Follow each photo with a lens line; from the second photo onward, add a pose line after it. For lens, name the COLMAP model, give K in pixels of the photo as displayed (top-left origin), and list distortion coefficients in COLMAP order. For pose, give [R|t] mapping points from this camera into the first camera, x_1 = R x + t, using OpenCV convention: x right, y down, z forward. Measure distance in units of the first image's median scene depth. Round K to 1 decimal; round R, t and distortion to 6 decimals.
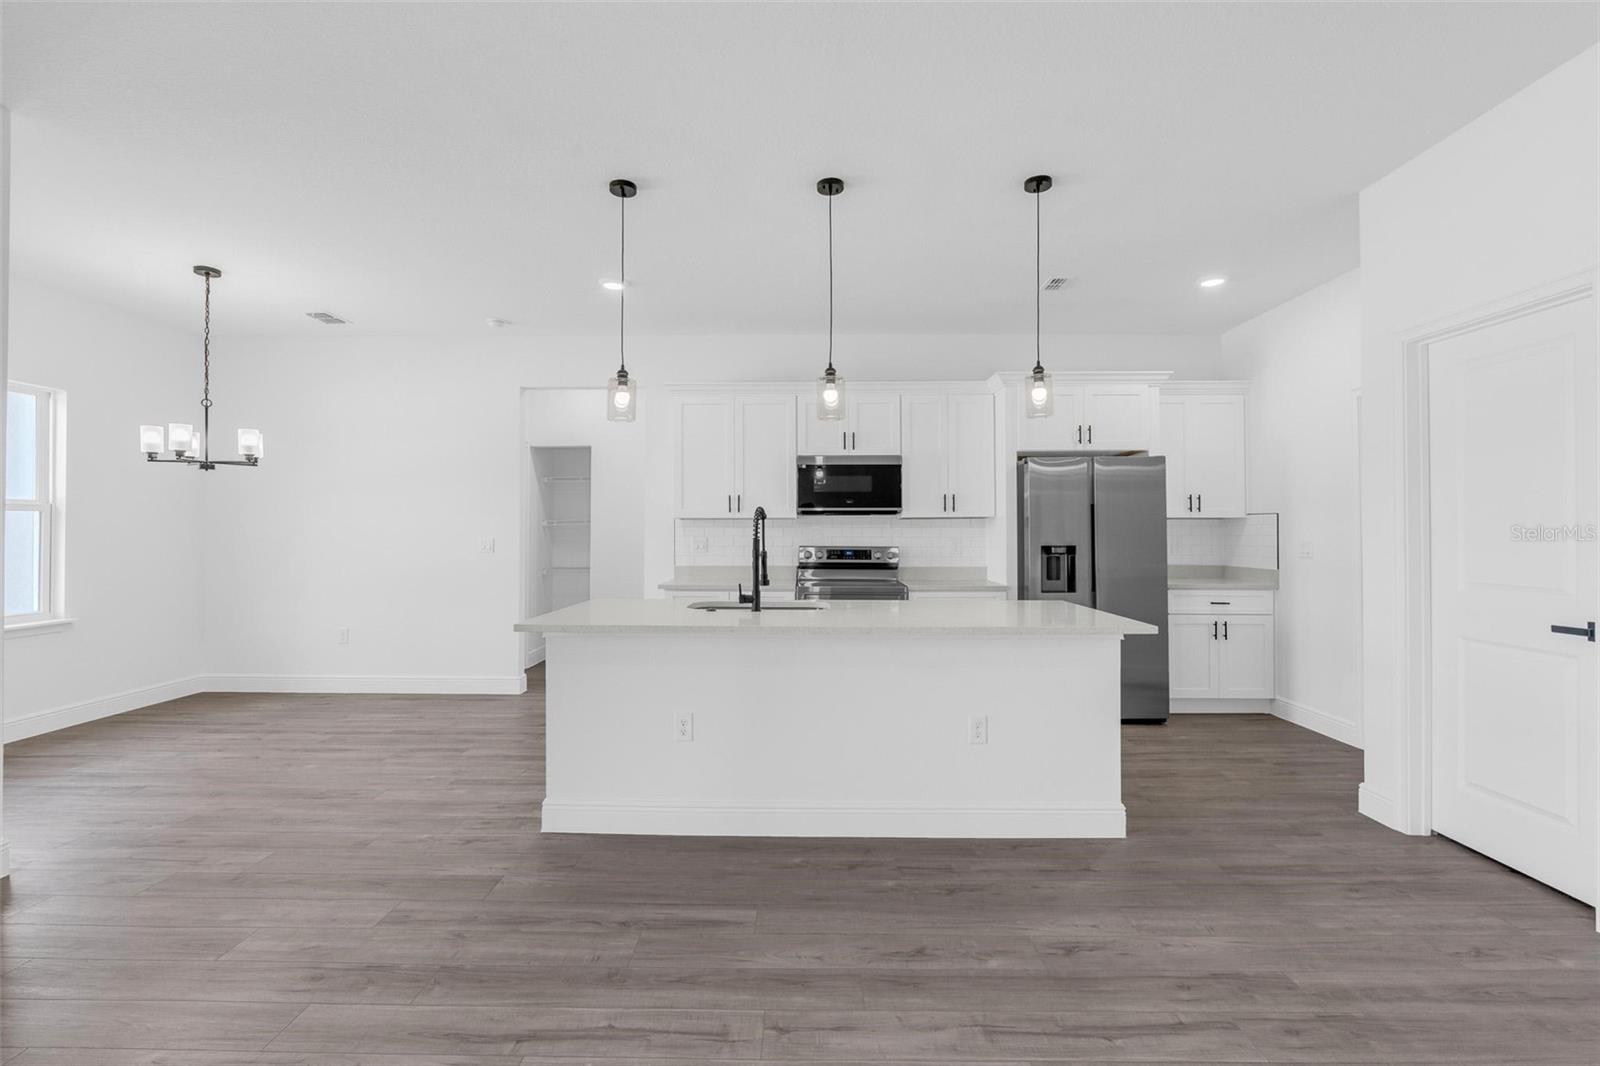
lens RADIAL K [[722.2, 0, 794.1], [0, 722.2, 528.6], [0, 0, 1]] dist [-0.008307, 0.002918]
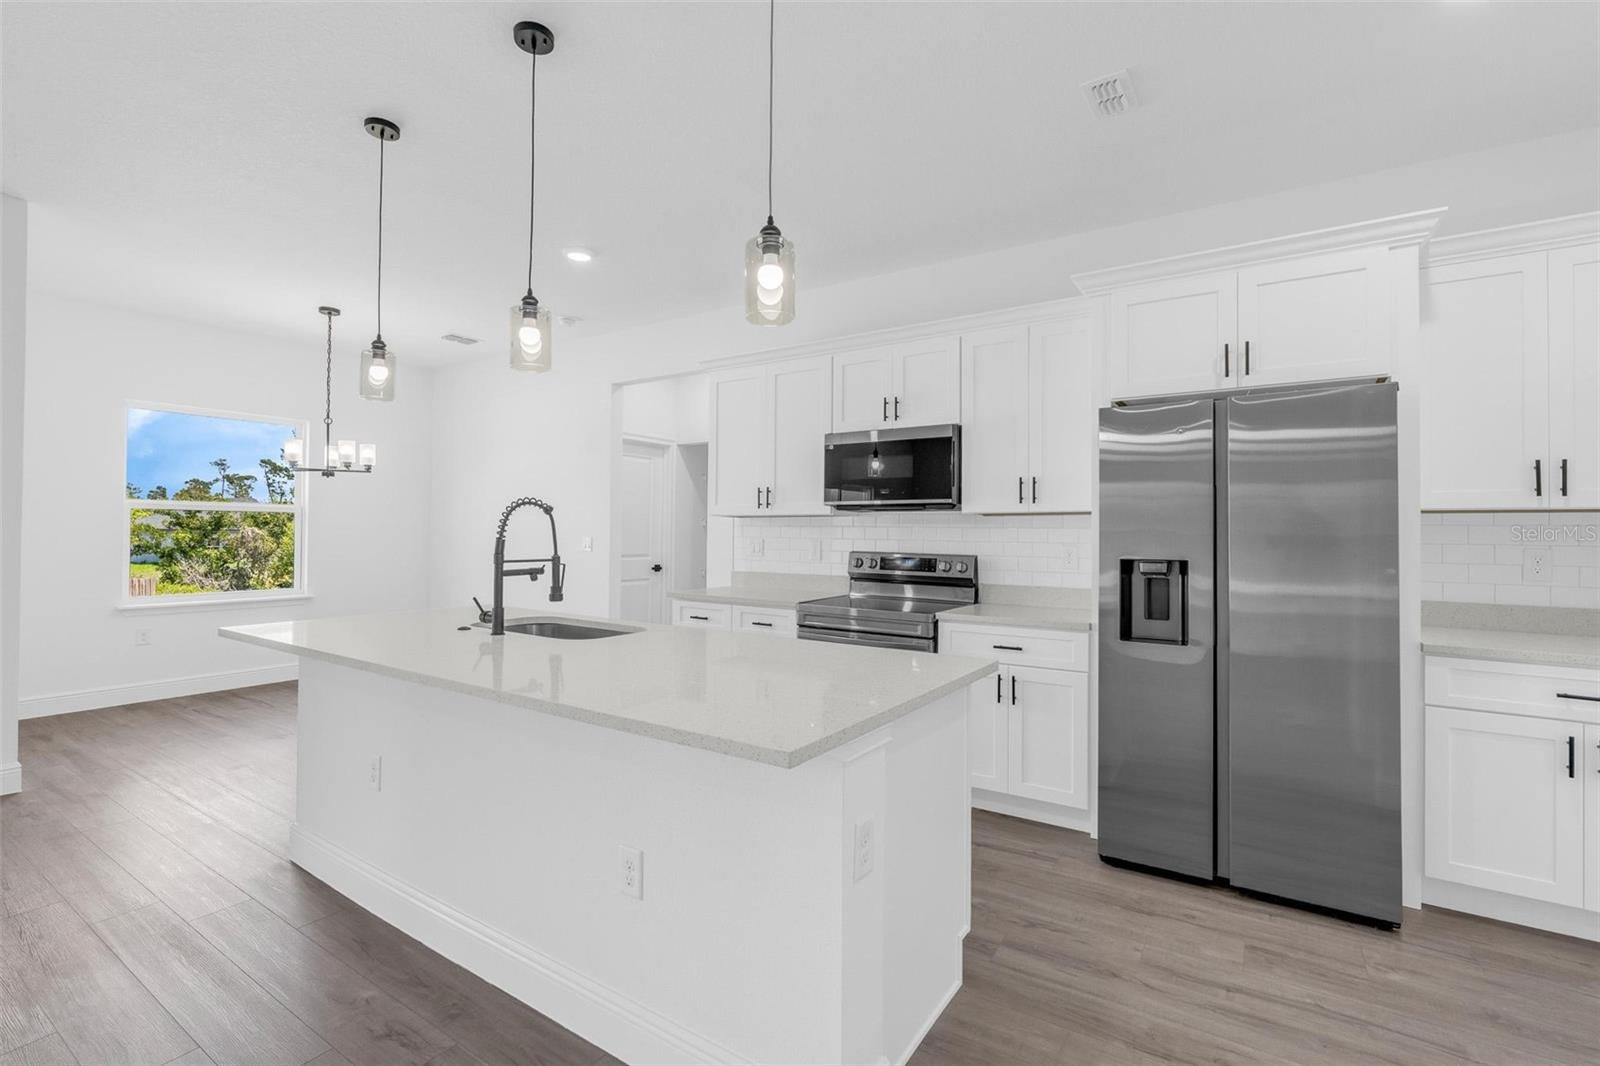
lens RADIAL K [[722.2, 0, 798.3], [0, 722.2, 525.8], [0, 0, 1]] dist [-0.008307, 0.002918]
pose [[0.841409, 0.001800, -0.540395, 0.482414], [-0.005470, 0.999972, -0.005186, 0.001593], [0.540371, 0.007320, 0.841395, 0.411745]]
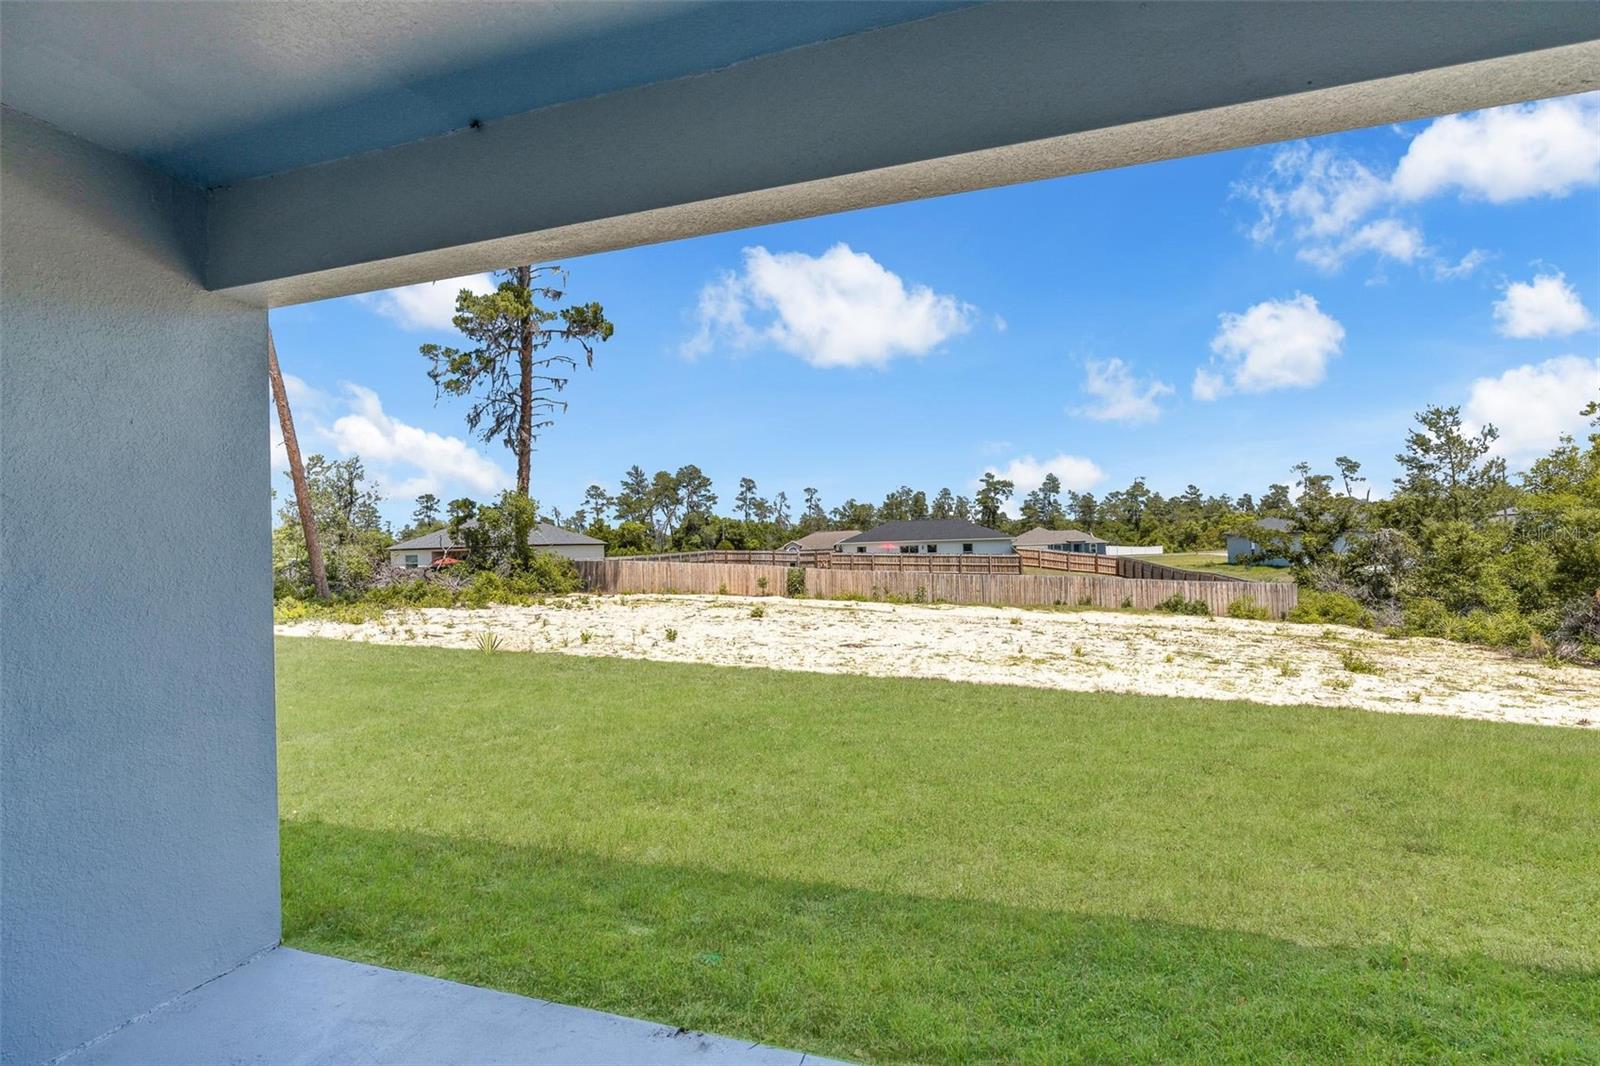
lens RADIAL K [[701.8, 0, 772.4], [0, 701.8, 501.6], [0, 0, 1]] dist [-0.027957, 0.000558]
pose [[-0.314916, -0.047913, -0.947909, -0.618726], [0.032361, 0.997602, -0.061176, -0.038278], [0.948568, -0.049941, -0.312611, 0.215154]]
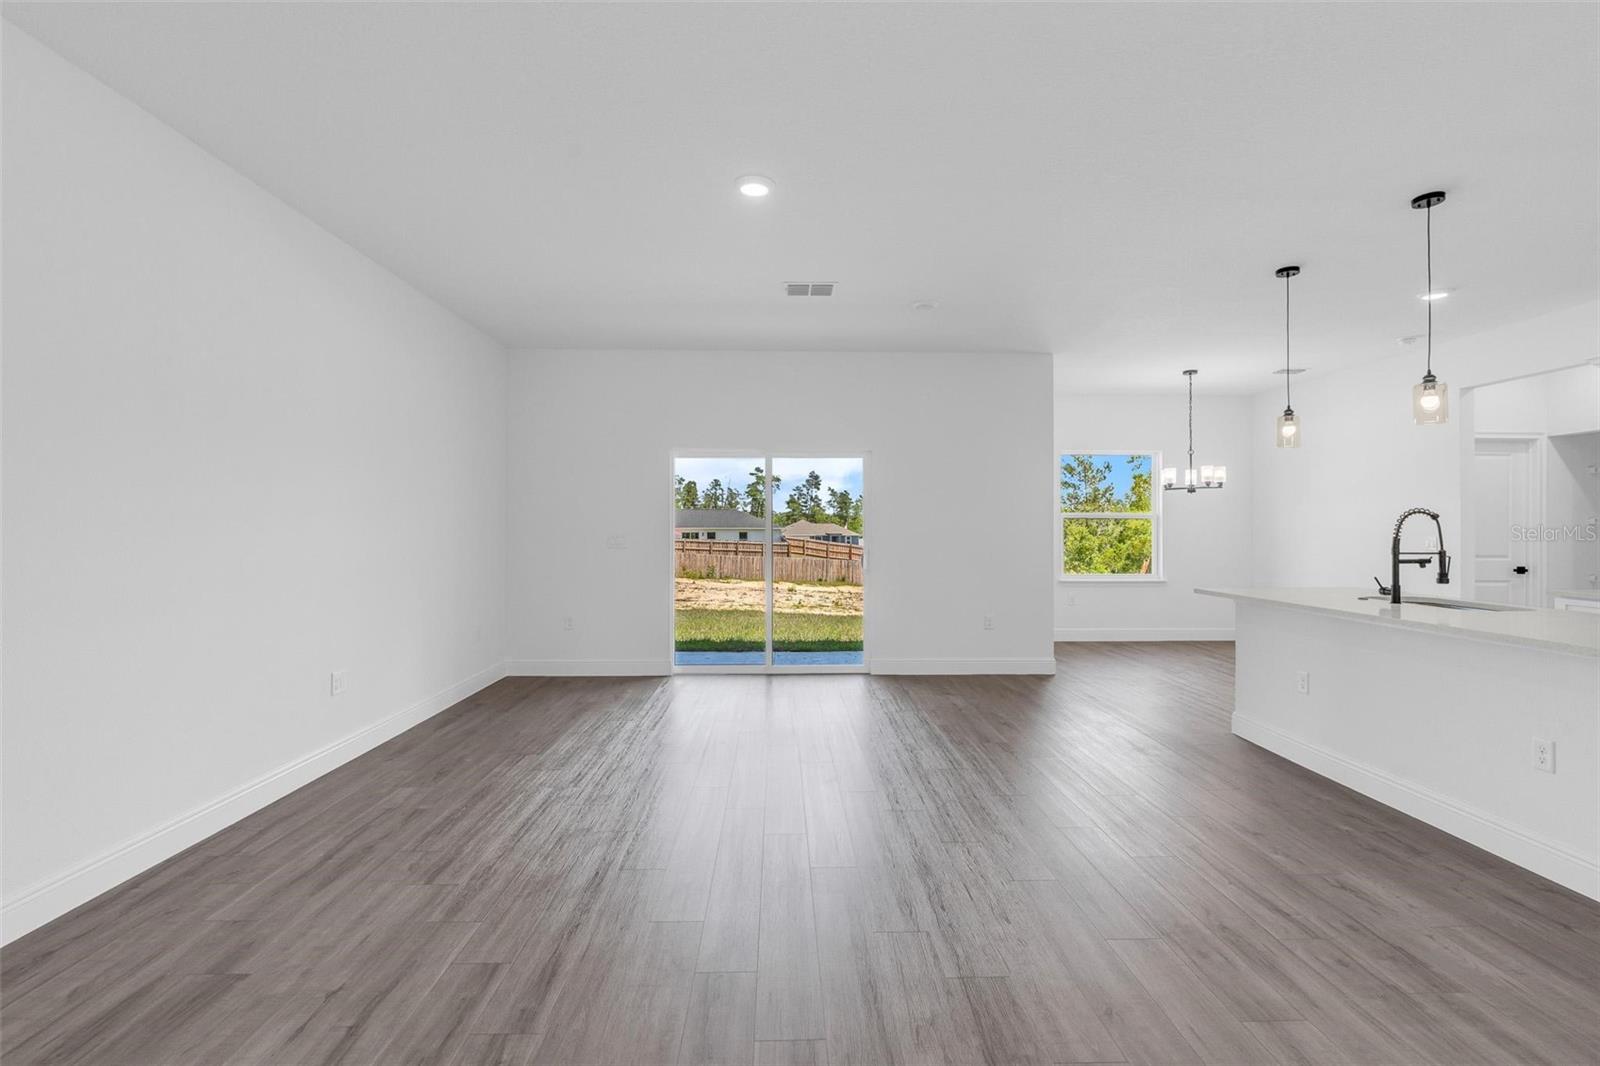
lens RADIAL K [[722.2, 0, 796.4], [0, 722.2, 518.4], [0, 0, 1]] dist [-0.008307, 0.002918]
pose [[0.040179, -0.014220, -0.999091, 0.783371], [0.002320, 0.999897, -0.014139, -0.001682], [0.999190, -0.001750, 0.040208, 0.030896]]
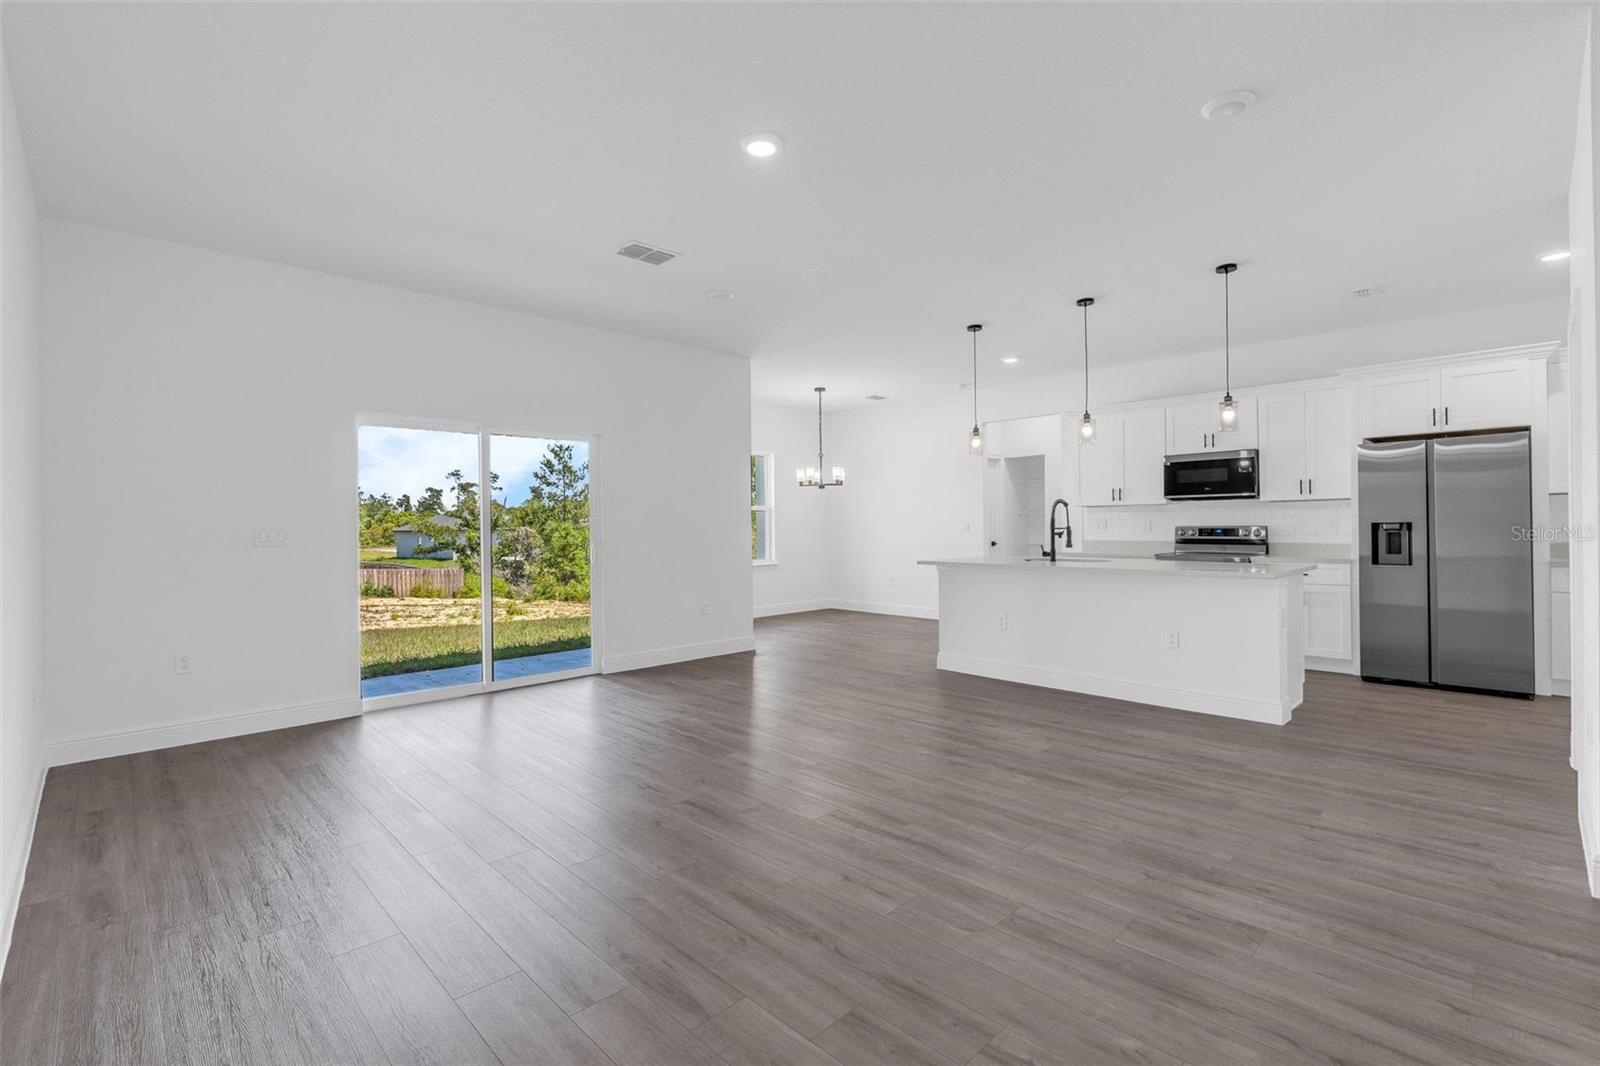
lens RADIAL K [[722.2, 0, 796.5], [0, 722.2, 525.9], [0, 0, 1]] dist [-0.008307, 0.002918]
pose [[0.707143, -0.007451, -0.707032, 0.552481], [0.014681, 0.999884, 0.004147, 0.012079], [0.706919, -0.013312, 0.707170, -0.470786]]
